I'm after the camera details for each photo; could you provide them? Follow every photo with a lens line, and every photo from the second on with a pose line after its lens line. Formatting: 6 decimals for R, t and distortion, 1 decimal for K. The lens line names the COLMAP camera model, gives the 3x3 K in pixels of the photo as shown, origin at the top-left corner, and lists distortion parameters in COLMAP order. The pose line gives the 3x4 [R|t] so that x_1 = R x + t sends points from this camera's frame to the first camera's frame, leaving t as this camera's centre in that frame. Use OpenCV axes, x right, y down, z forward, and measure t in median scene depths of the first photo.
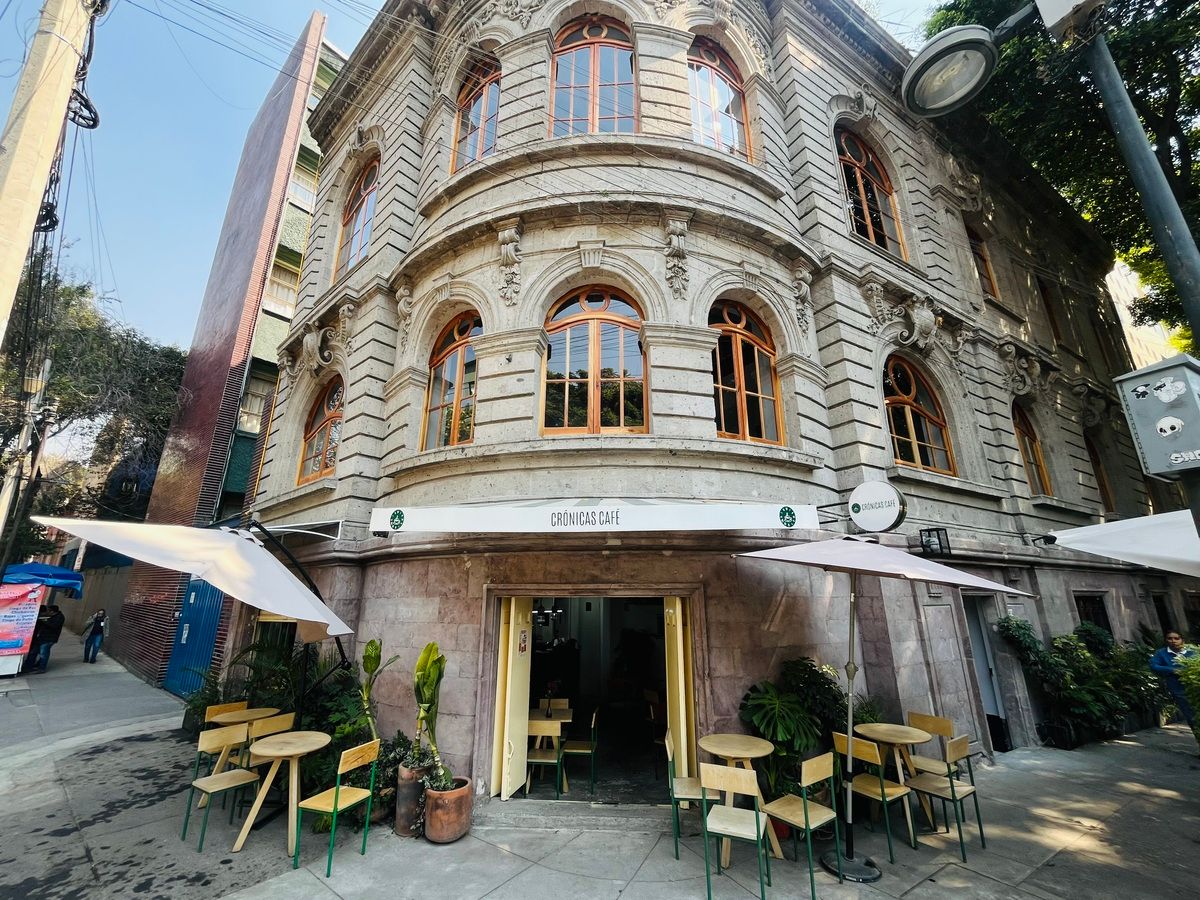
lens RADIAL K [[483.3, 0, 600.1], [0, 483.3, 454.1], [0, 0, 1]] dist [-0.007695, 0.001559]
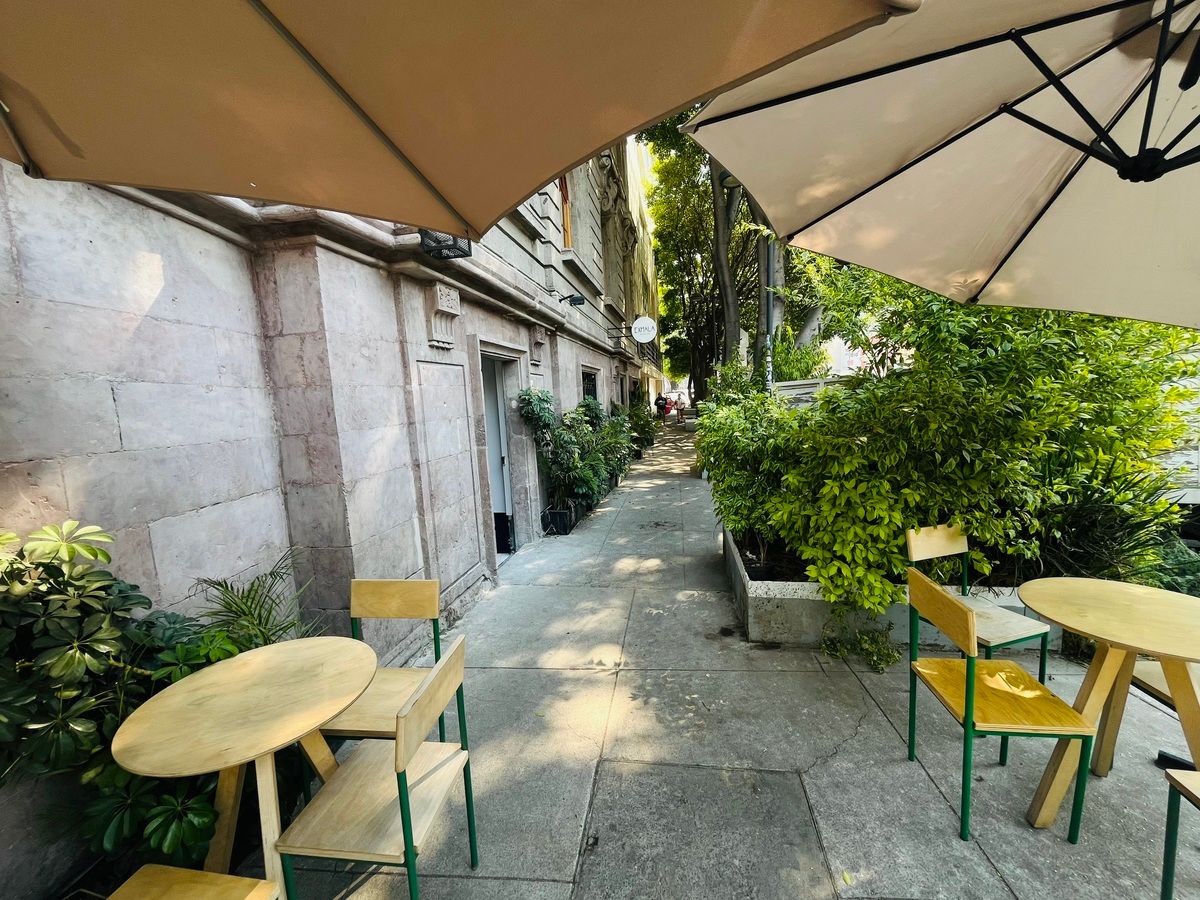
lens RADIAL K [[483.3, 0, 600.8], [0, 483.3, 450.9], [0, 0, 1]] dist [-0.007695, 0.001559]
pose [[0.640667, -0.121231, 0.758188, 0.389895], [-0.168398, 0.941230, 0.292794, 0.219491], [-0.749125, -0.315261, 0.582600, 0.515191]]
